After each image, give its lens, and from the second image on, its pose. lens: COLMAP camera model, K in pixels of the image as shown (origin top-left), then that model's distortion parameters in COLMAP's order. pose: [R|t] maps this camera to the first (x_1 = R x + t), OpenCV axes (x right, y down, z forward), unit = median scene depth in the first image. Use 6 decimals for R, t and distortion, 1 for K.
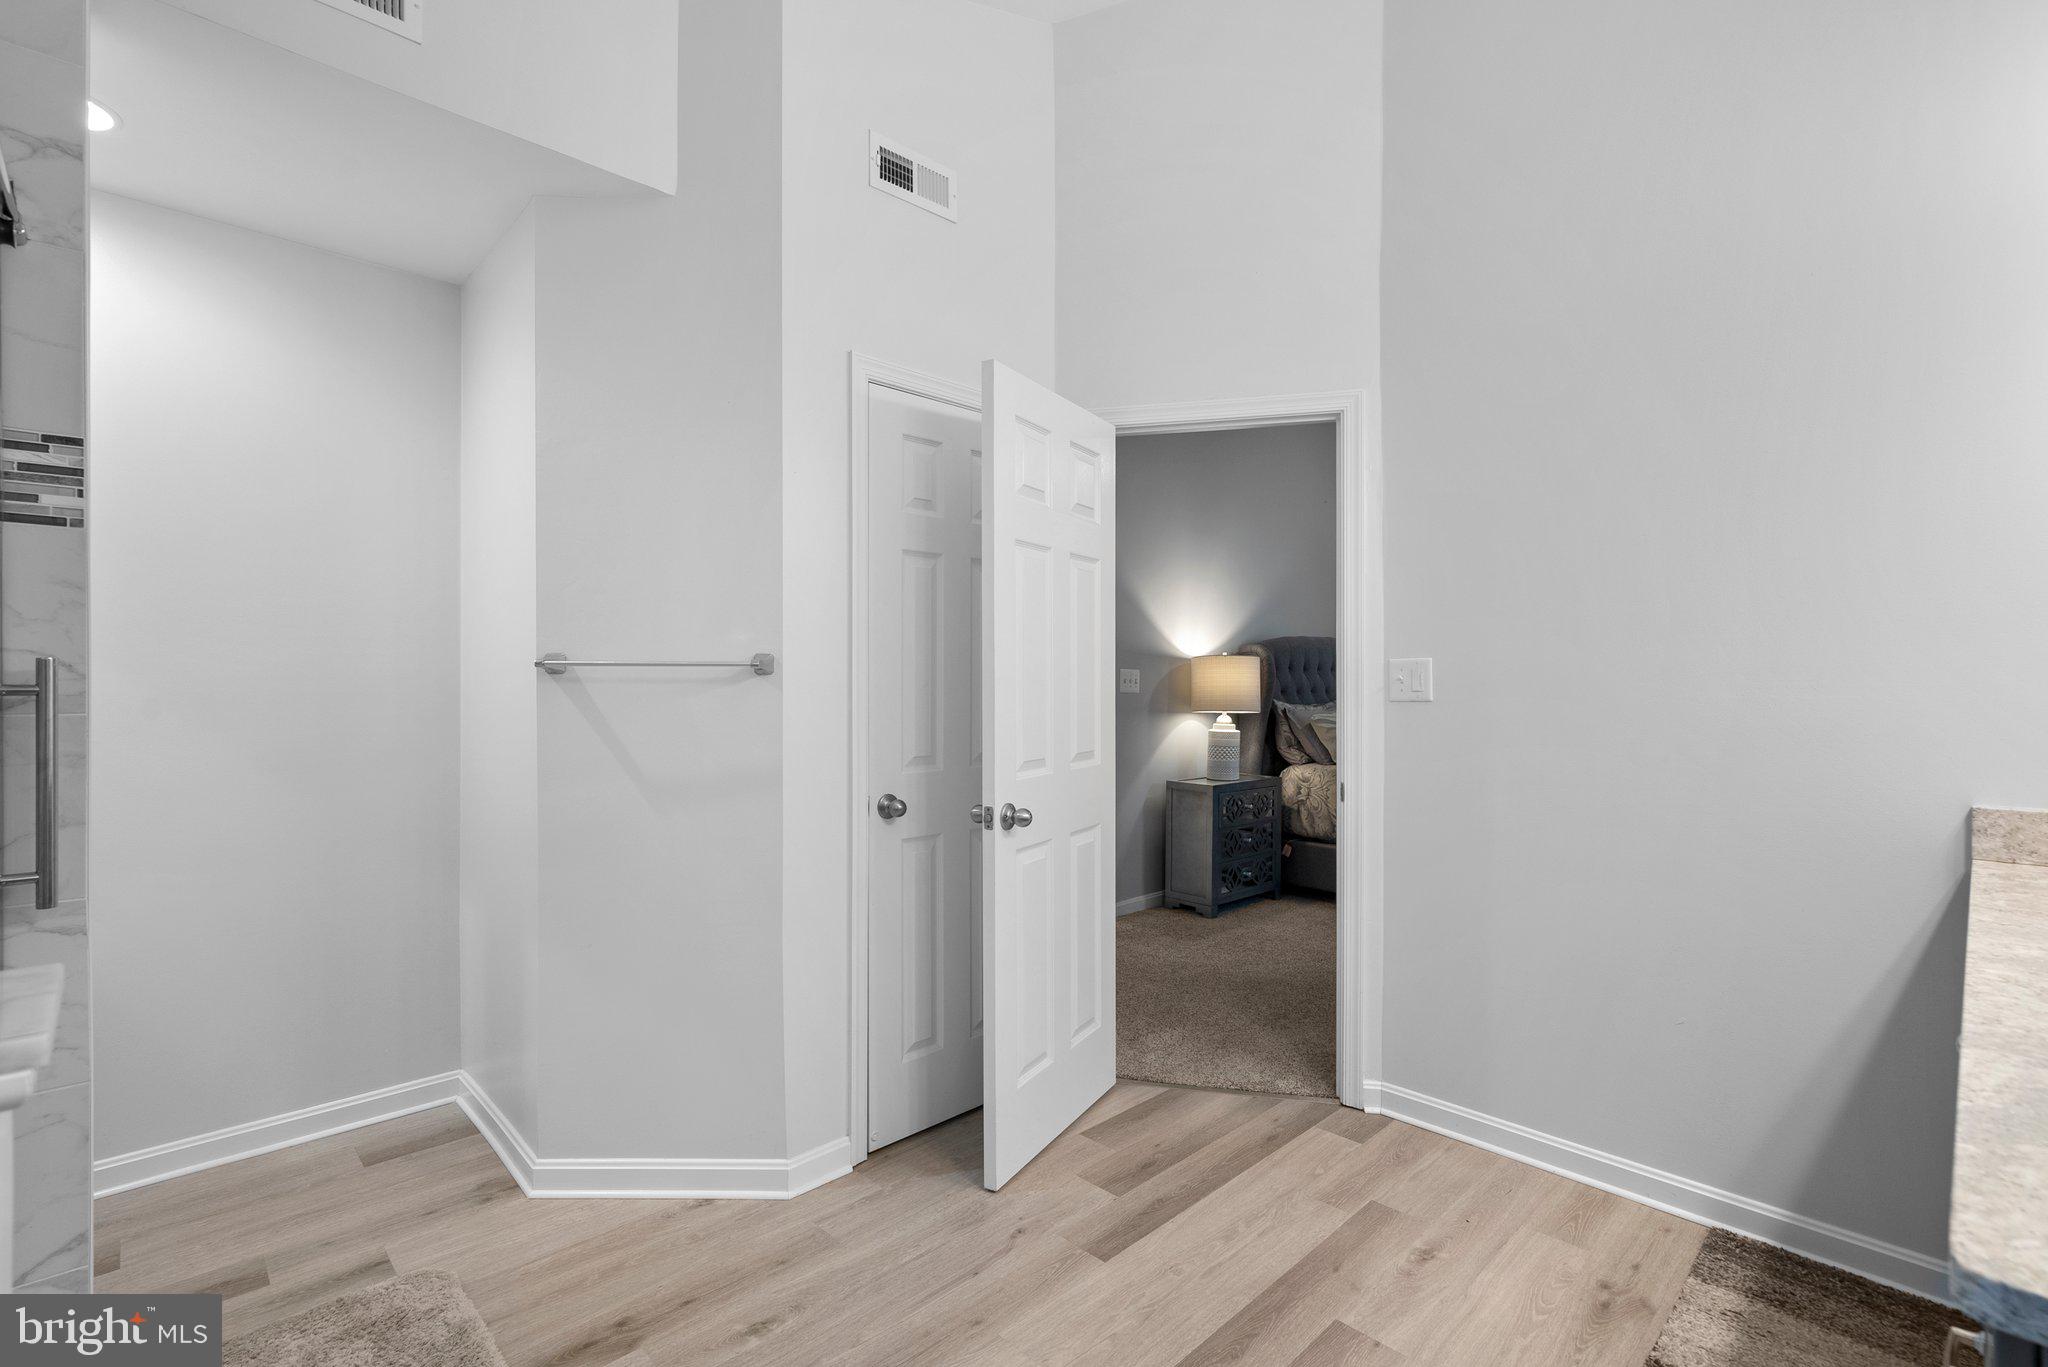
lens RADIAL K [[939.5, 0, 1021.5], [0, 939.5, 686.6], [0, 0, 1]] dist [-0.001246, -0.000058]
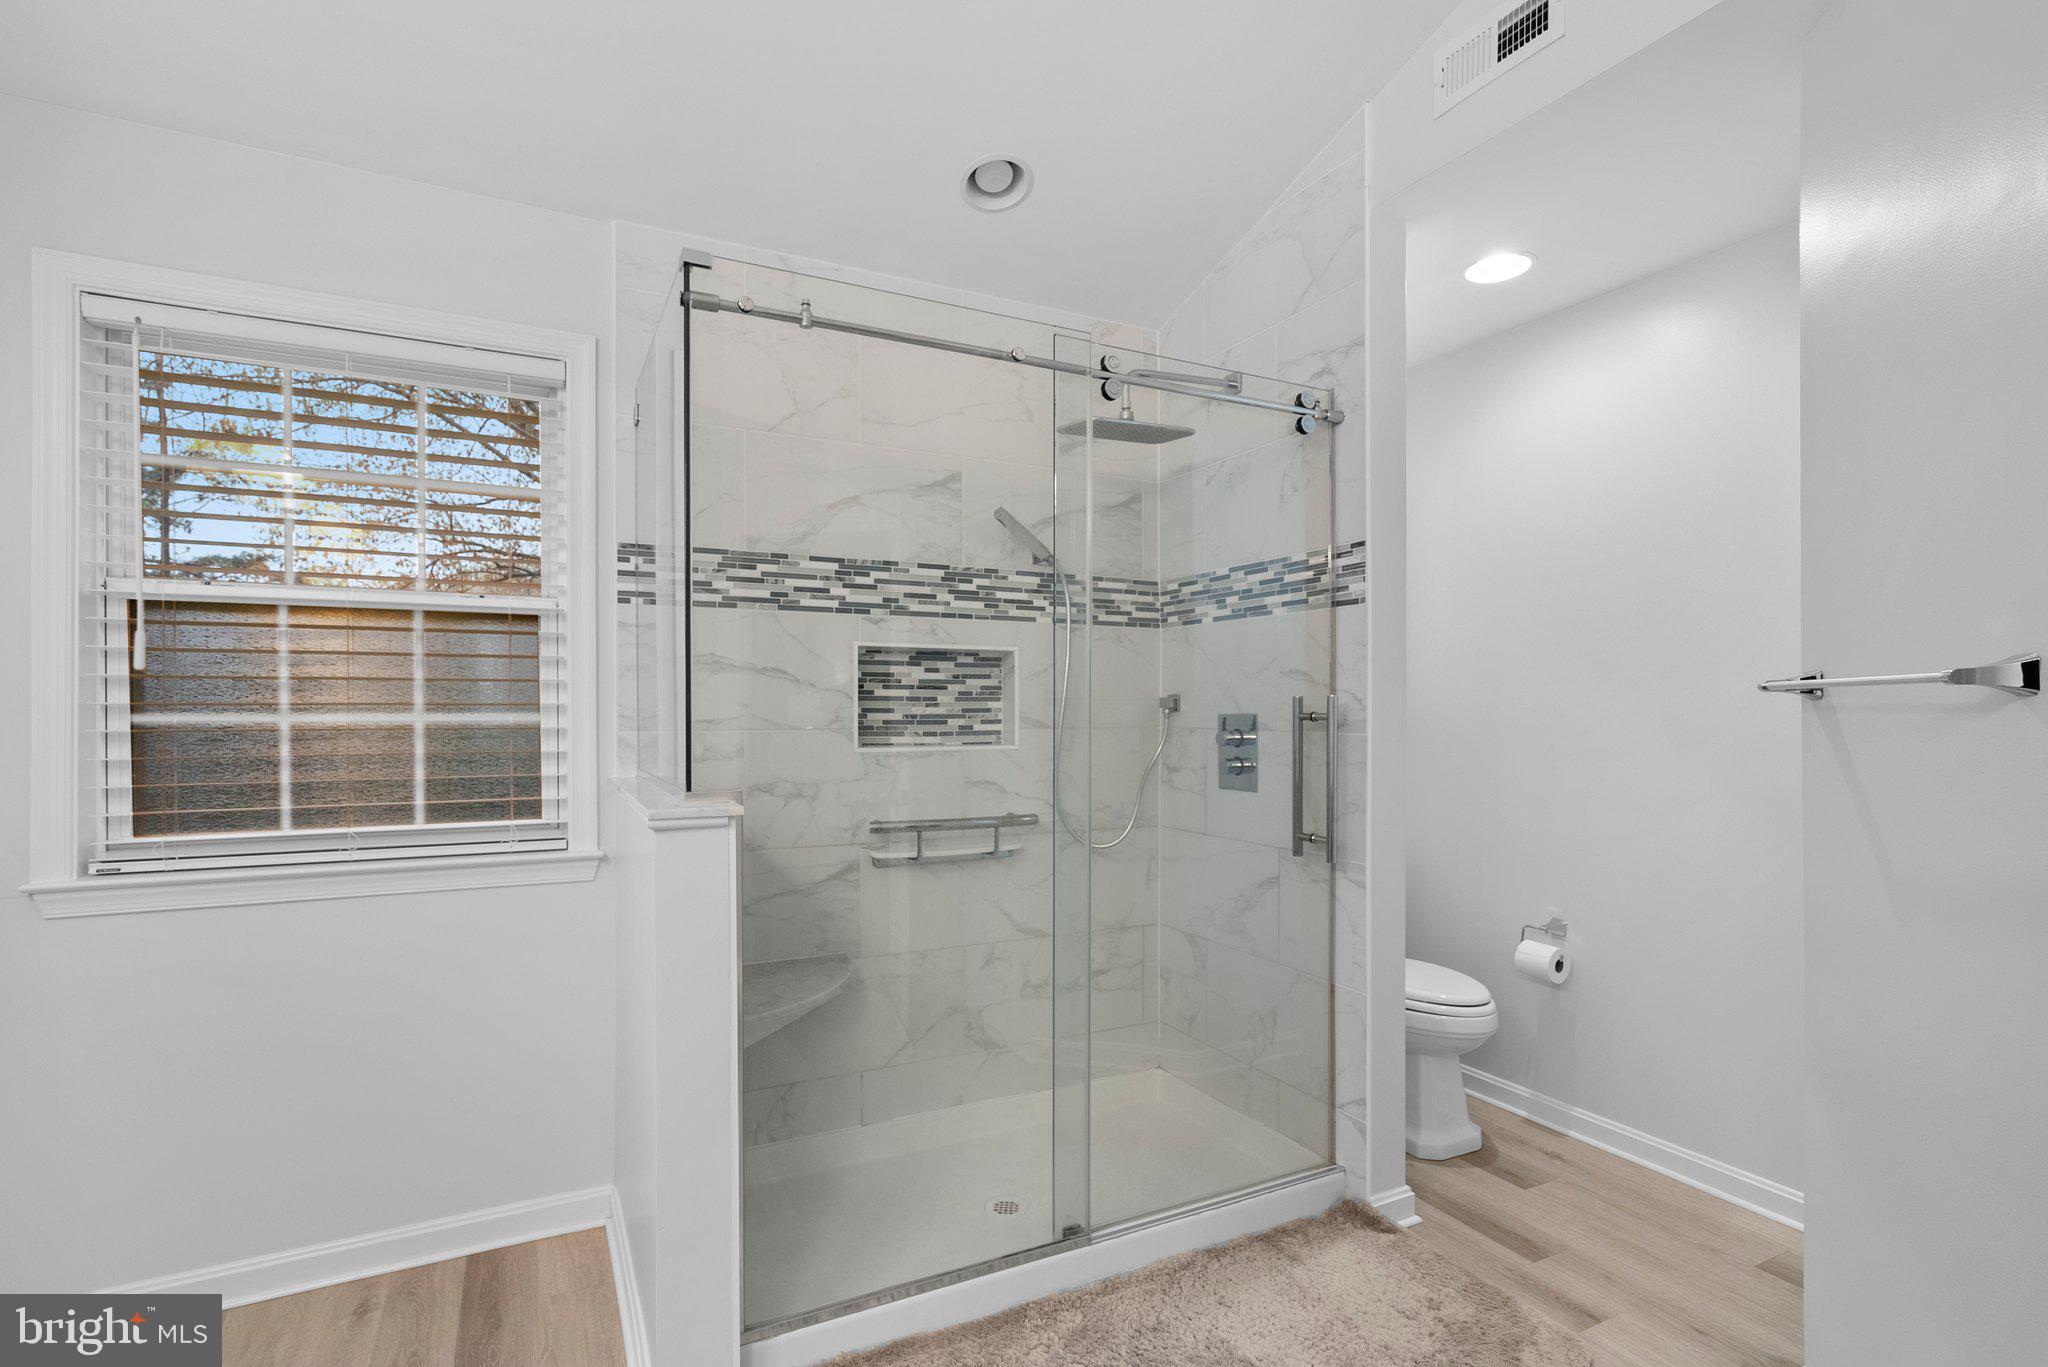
lens RADIAL K [[939.5, 0, 1021.5], [0, 939.5, 686.6], [0, 0, 1]] dist [-0.001246, -0.000058]
pose [[-0.293844, -0.024979, -0.955527, 0.421765], [-0.010012, 0.999684, -0.023055, -0.001488], [0.955801, 0.002792, -0.294001, 0.728603]]
